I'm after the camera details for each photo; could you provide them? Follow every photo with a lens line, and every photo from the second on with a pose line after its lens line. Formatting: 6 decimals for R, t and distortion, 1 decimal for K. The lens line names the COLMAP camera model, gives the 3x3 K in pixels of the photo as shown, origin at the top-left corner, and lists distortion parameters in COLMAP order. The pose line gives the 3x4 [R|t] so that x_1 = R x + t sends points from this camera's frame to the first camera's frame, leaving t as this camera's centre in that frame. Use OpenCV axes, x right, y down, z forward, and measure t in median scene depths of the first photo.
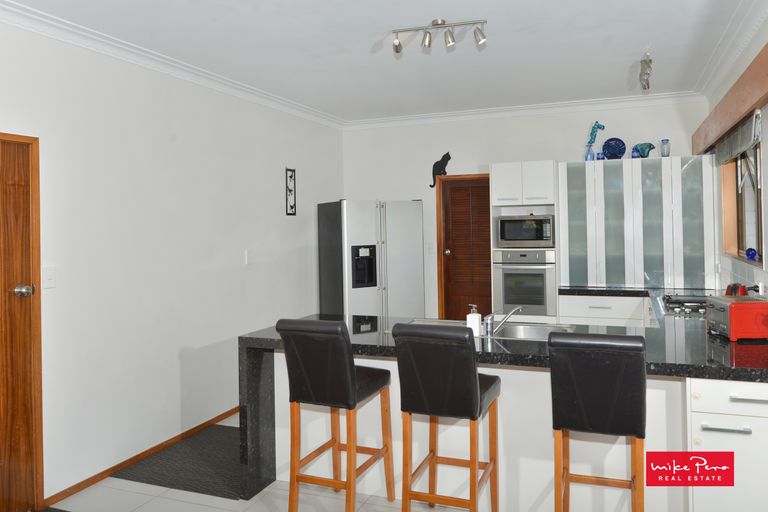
lens RADIAL K [[569.6, 0, 419.3], [0, 569.6, 201.8], [0, 0, 1]] dist [0.005354, 0.004553]
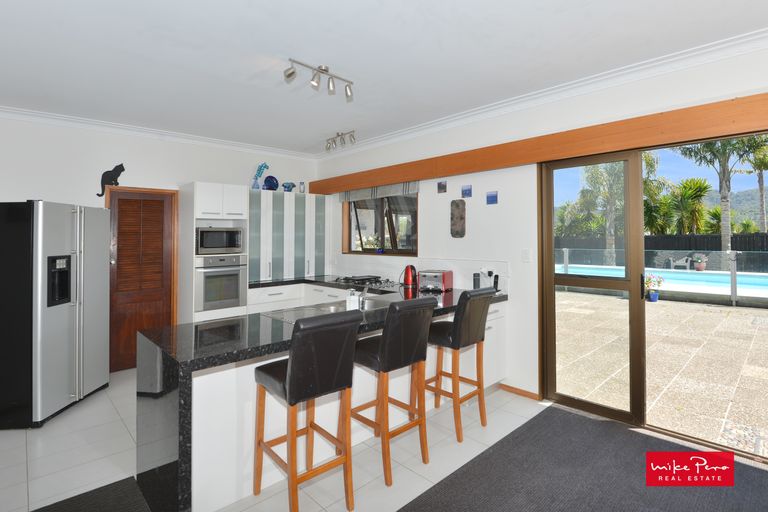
lens RADIAL K [[393.4, 0, 384.2], [0, 393.4, 222.4], [0, 0, 1]] dist [-0.002177, -0.000577]
pose [[0.453611, 0.047749, 0.889919, -0.418810], [-0.032506, 0.998786, -0.037022, 0.033457], [-0.890607, -0.012134, 0.454613, 0.304494]]
